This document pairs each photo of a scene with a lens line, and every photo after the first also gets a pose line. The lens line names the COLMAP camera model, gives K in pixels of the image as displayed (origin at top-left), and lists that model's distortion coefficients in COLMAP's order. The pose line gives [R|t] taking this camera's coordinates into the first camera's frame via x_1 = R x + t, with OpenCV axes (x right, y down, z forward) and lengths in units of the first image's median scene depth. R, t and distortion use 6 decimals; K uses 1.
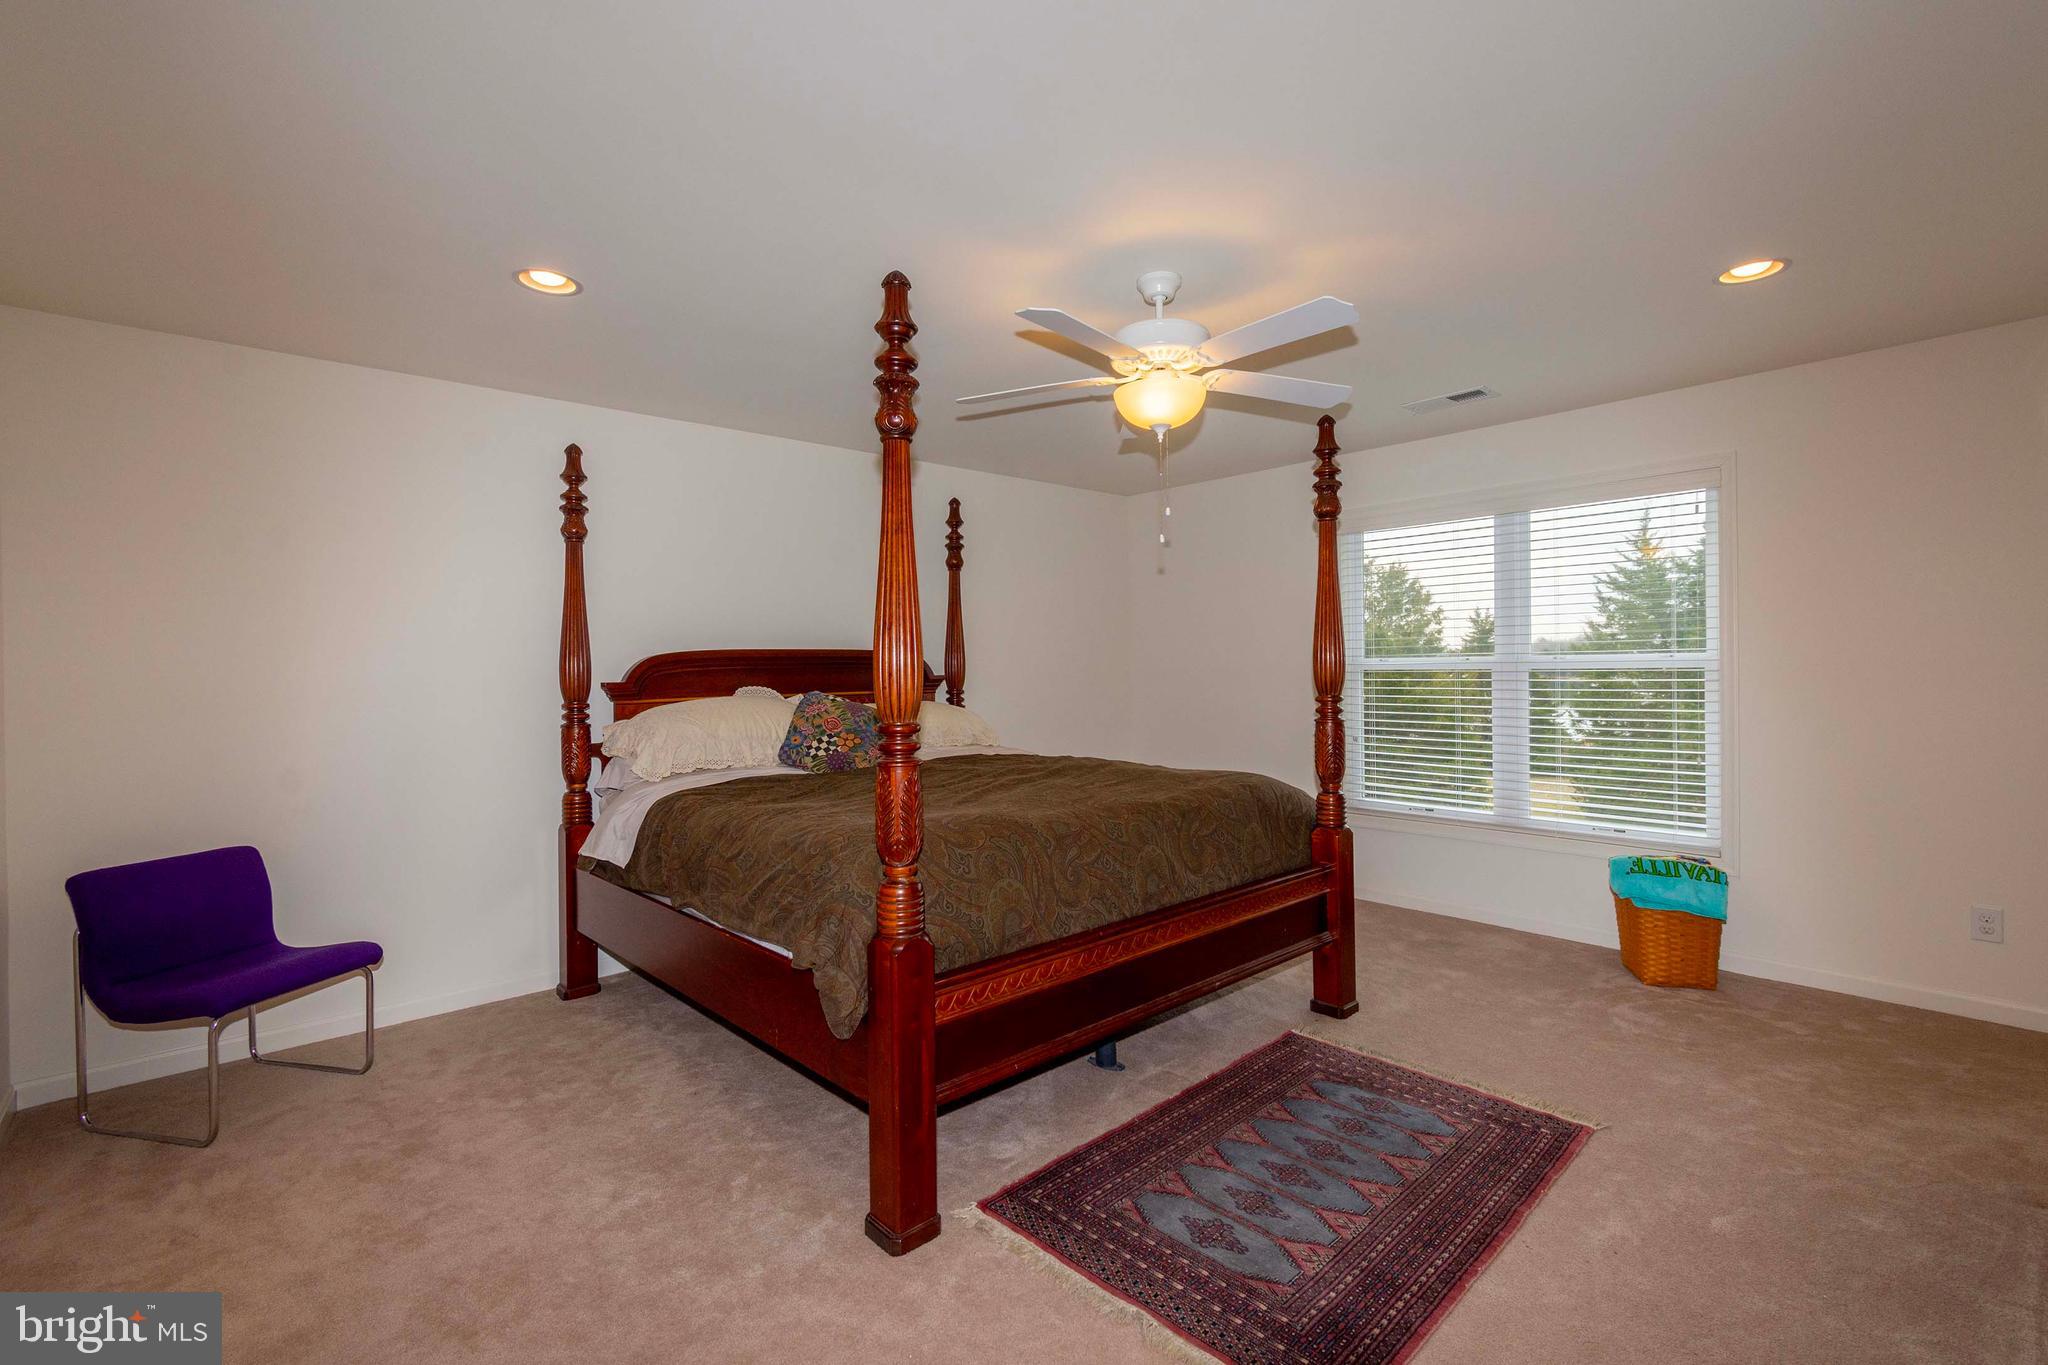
lens RADIAL K [[898.2, 0, 1026.7], [0, 898.2, 668.7], [0, 0, 1]] dist [0.003315, 0.000151]
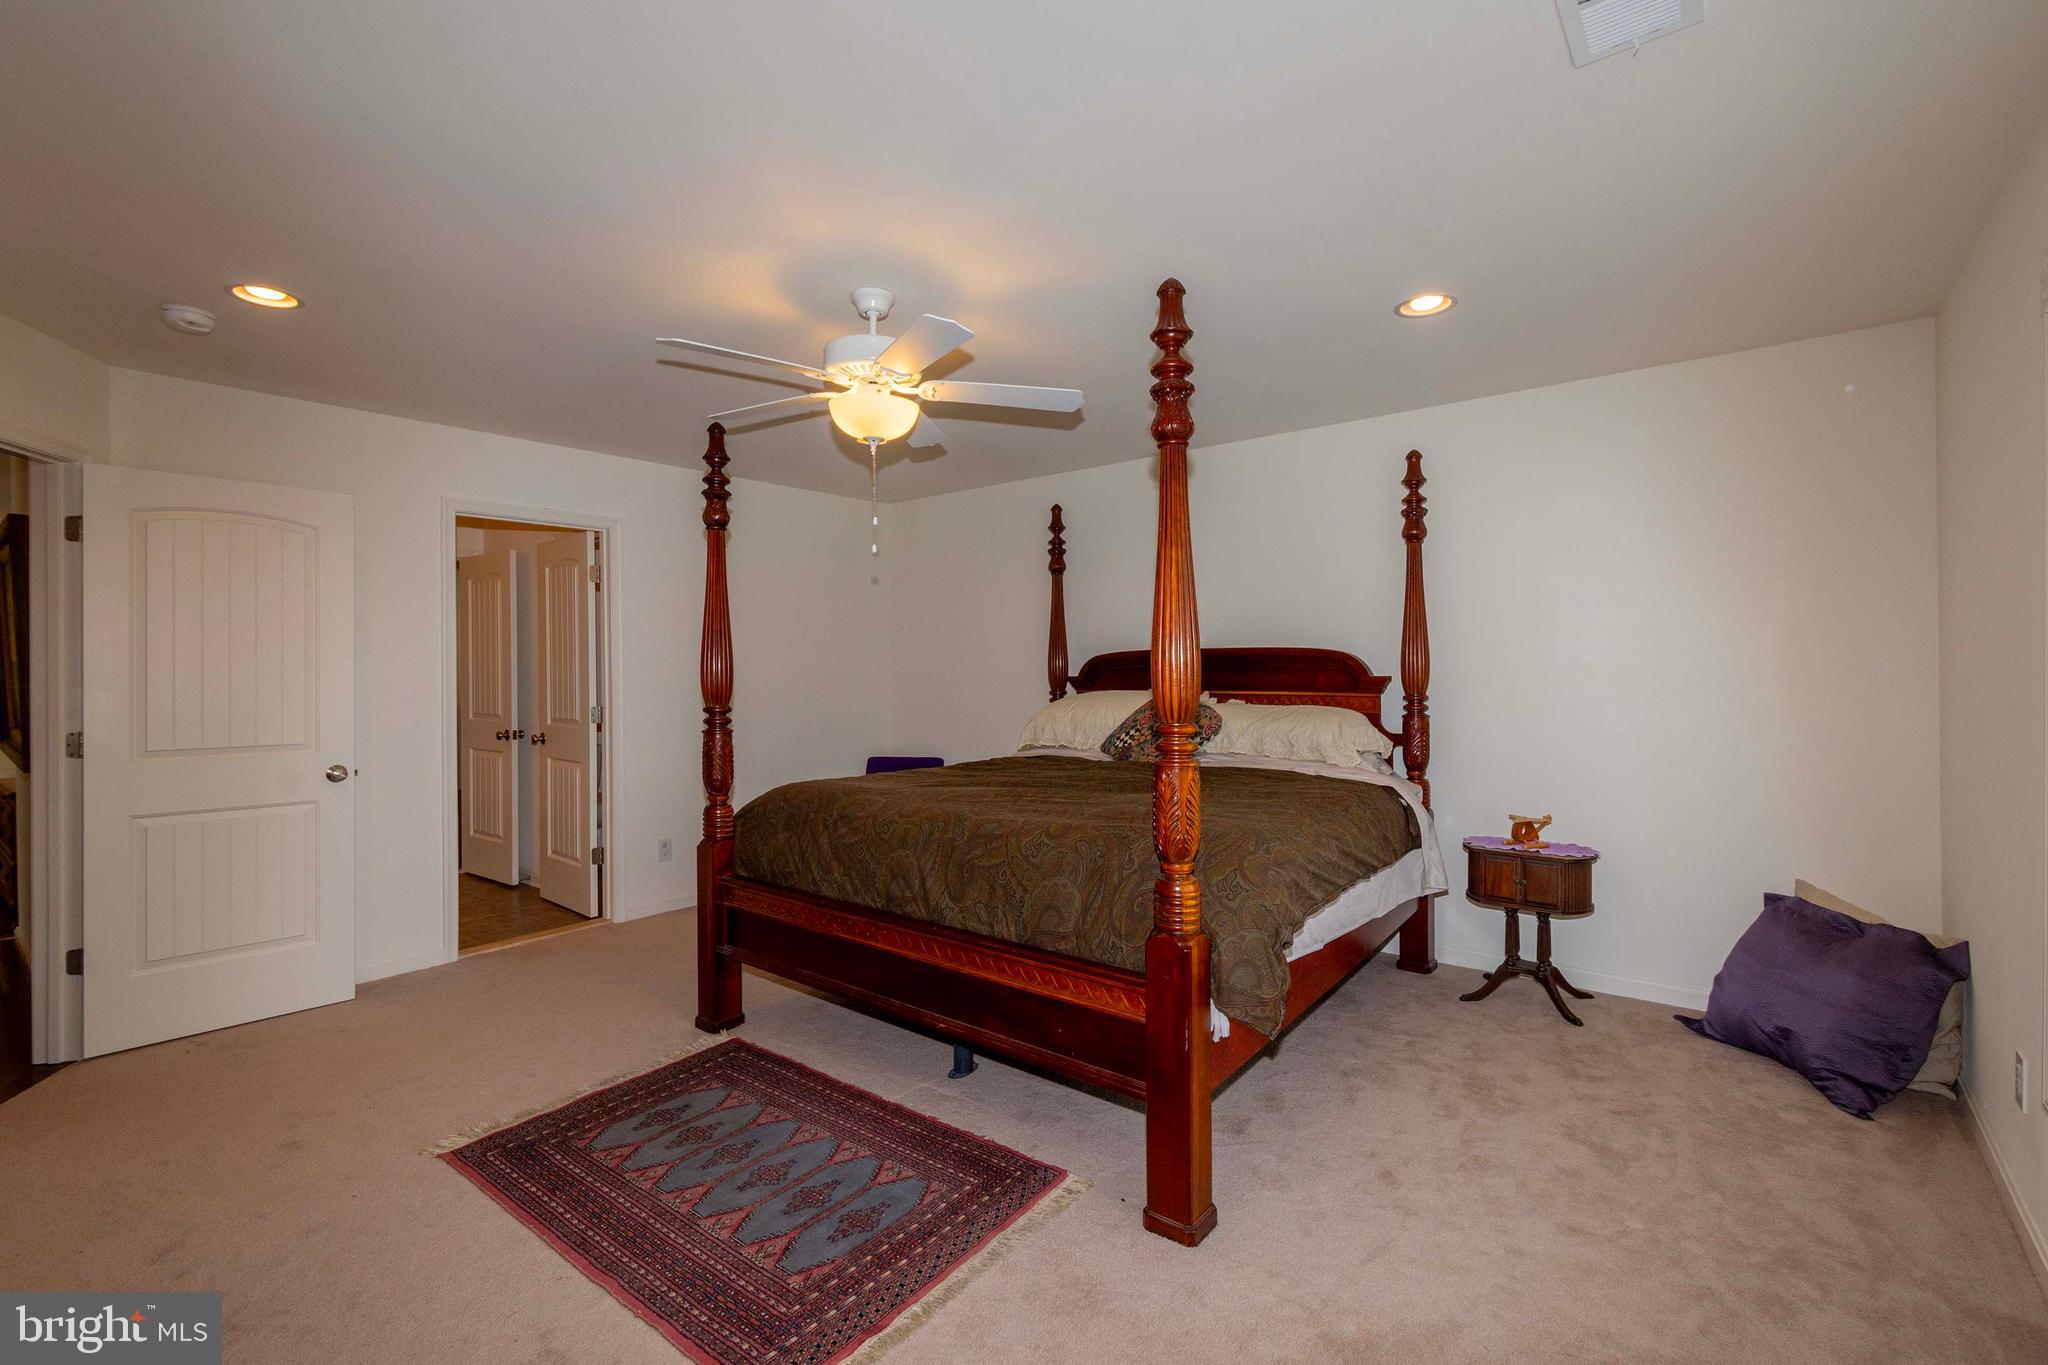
lens RADIAL K [[863.8, 0, 1029.1], [0, 863.8, 661.4], [0, 0, 1]] dist [-0.036061, 0.000049]
pose [[0.180507, 0.008503, -0.983537, 0.893440], [0.003011, 0.999953, 0.009198, -0.019810], [0.983569, -0.004622, 0.180473, 0.777895]]
